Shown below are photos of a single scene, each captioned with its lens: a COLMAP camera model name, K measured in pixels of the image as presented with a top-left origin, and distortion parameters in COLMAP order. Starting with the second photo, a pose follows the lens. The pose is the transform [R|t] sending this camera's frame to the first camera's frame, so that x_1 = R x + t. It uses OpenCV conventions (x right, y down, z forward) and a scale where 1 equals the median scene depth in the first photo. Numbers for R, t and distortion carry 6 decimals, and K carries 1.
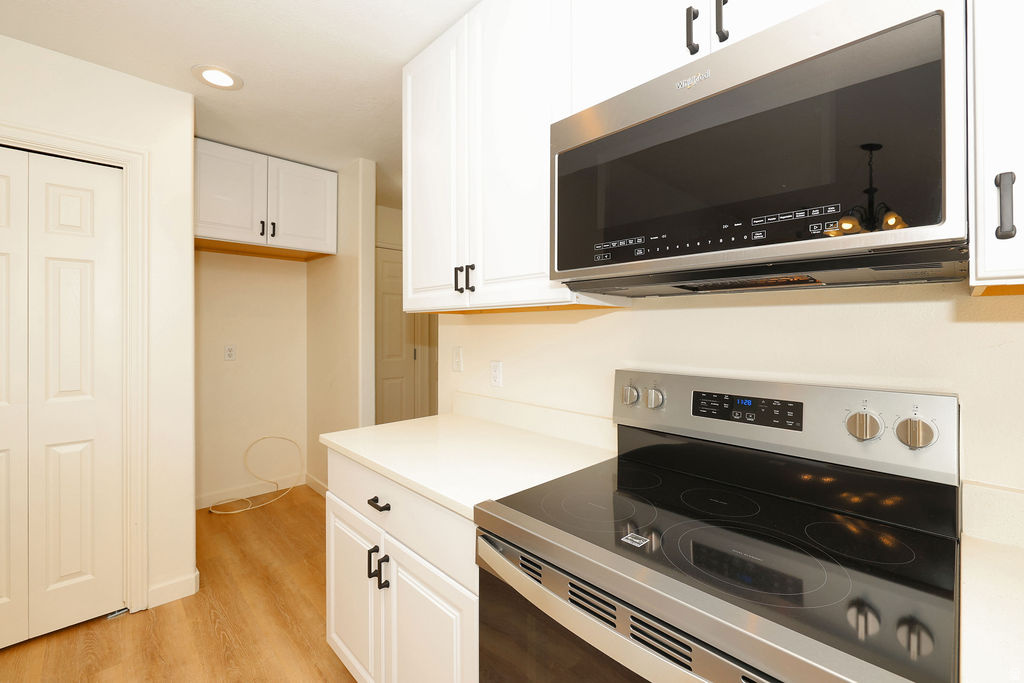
lens RADIAL K [[430.1, 0, 505.6], [0, 430.1, 325.0], [0, 0, 1]] dist [-0.001729, 0.000815]
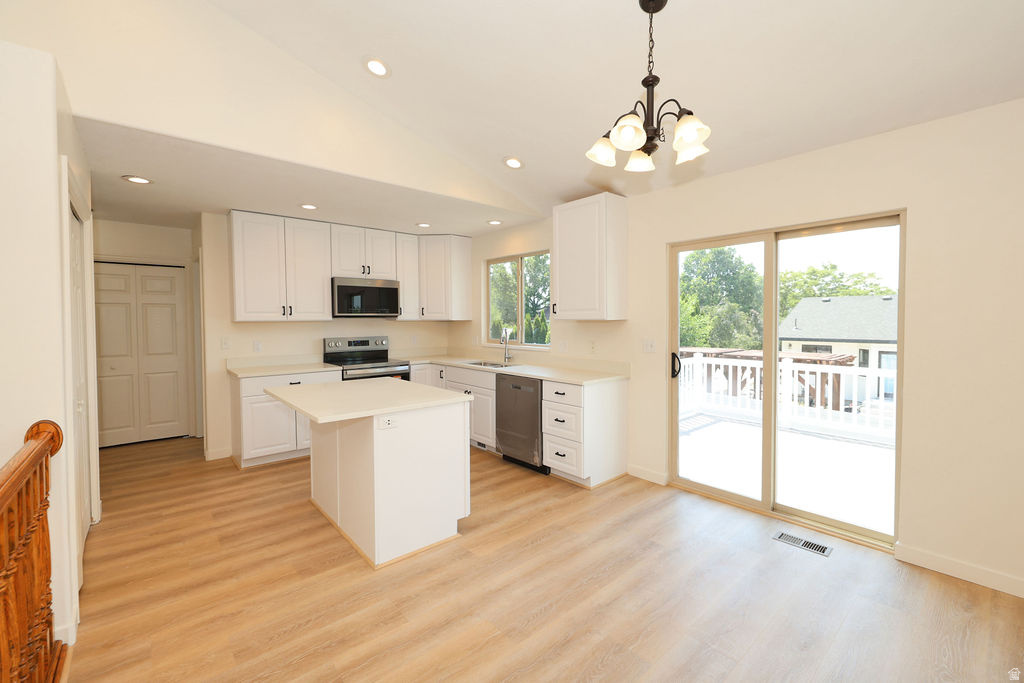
lens RADIAL K [[430.1, 0, 511.1], [0, 430.1, 334.1], [0, 0, 1]] dist [-0.001729, 0.000815]
pose [[0.047680, -0.036736, 0.998187, -4.200048], [-0.006198, 0.999293, 0.037073, -0.098880], [-0.998843, -0.007954, 0.047418, -0.945665]]
